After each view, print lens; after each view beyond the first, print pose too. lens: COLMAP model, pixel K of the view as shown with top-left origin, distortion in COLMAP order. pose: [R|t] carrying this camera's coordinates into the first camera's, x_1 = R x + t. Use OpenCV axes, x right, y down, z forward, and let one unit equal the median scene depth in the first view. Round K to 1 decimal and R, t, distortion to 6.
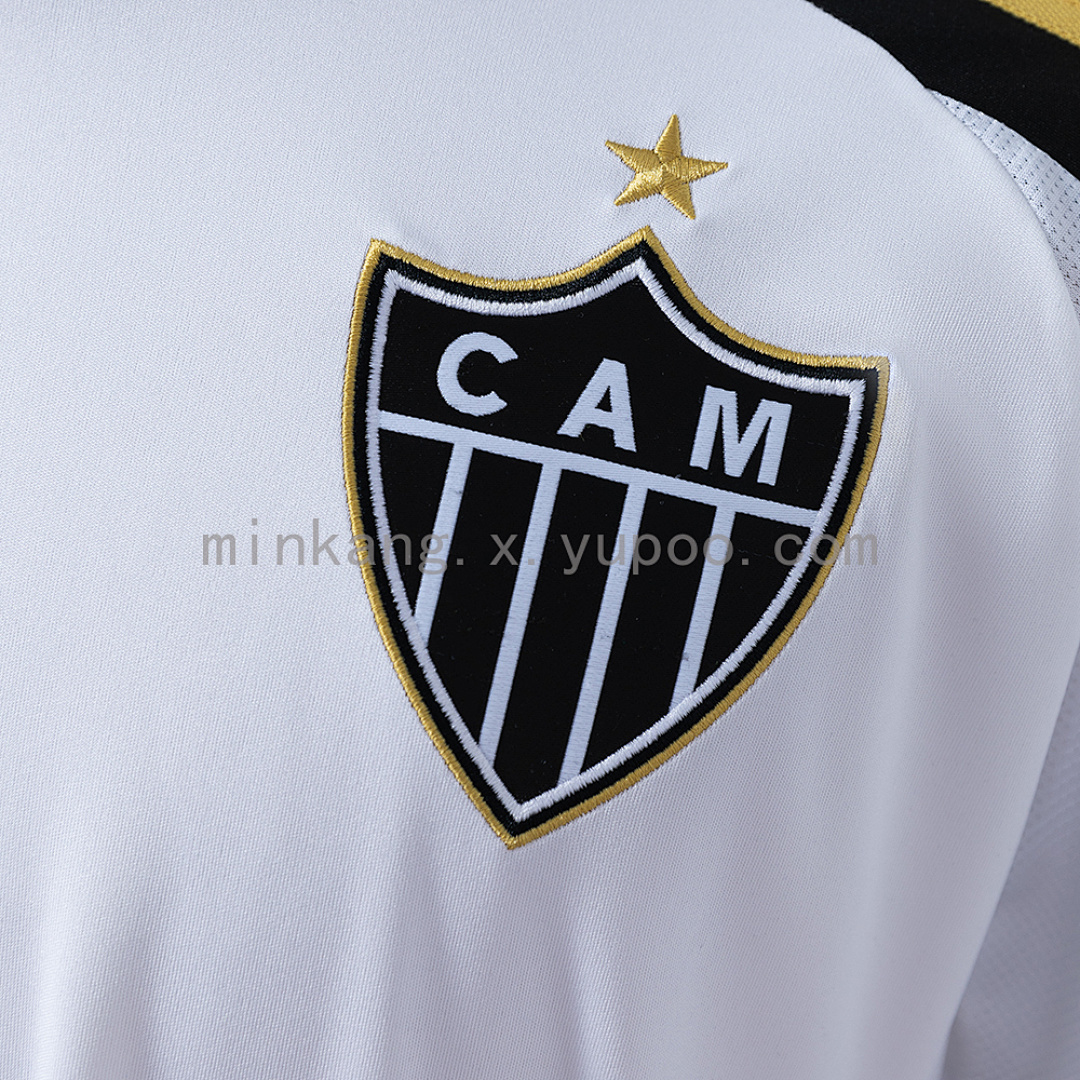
lens RADIAL K [[2345.0, 0, 540.0], [0, 2345.0, 540.0], [0, 0, 1]] dist [0.038712, -0.371875]
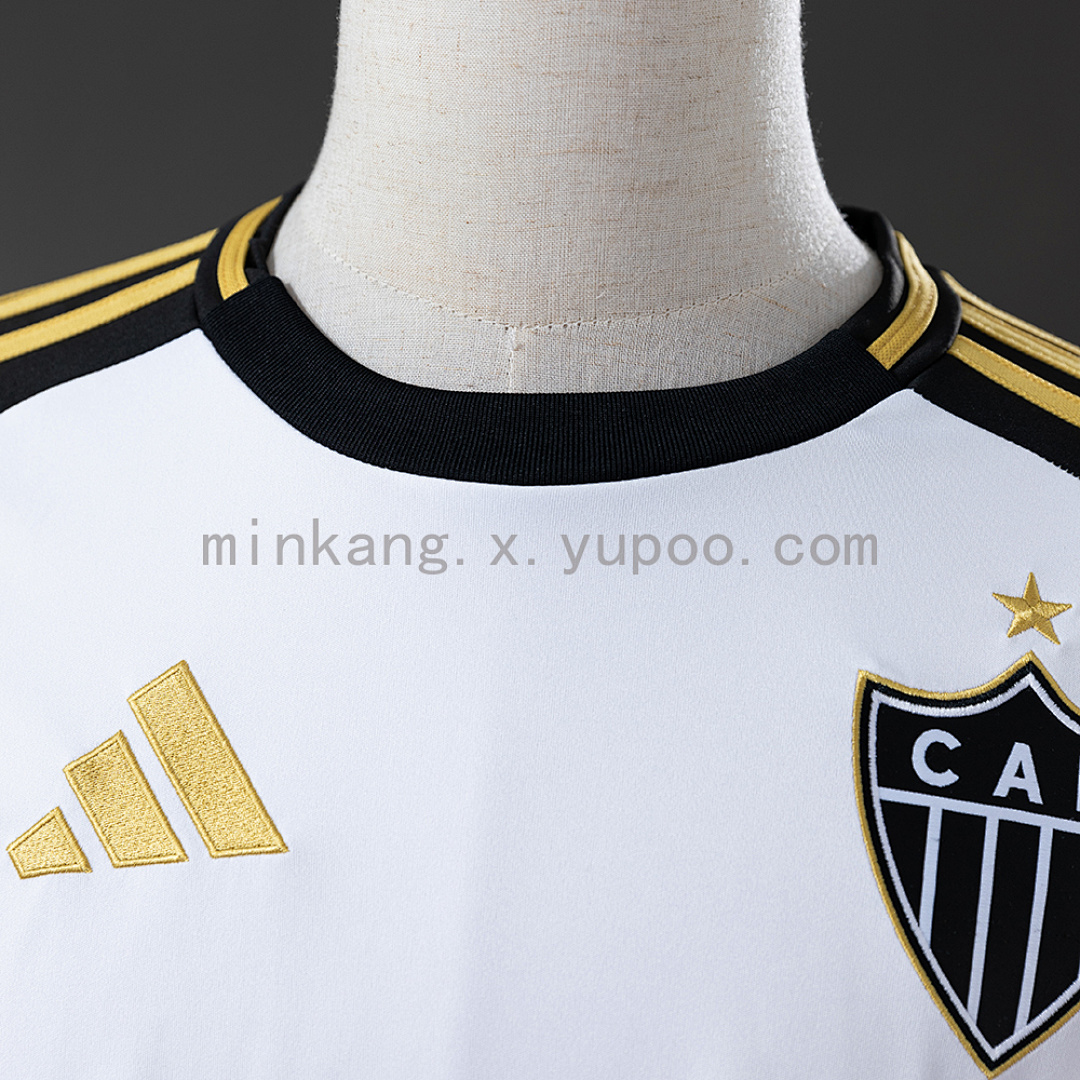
lens RADIAL K [[2345.0, 0, 540.0], [0, 2345.0, 540.0], [0, 0, 1]] dist [0.038712, -0.371875]
pose [[0.982697, -0.041694, 0.180465, -0.537383], [0.055299, 0.995941, -0.071024, -0.116744], [-0.176771, 0.079774, 0.981014, -0.426646]]
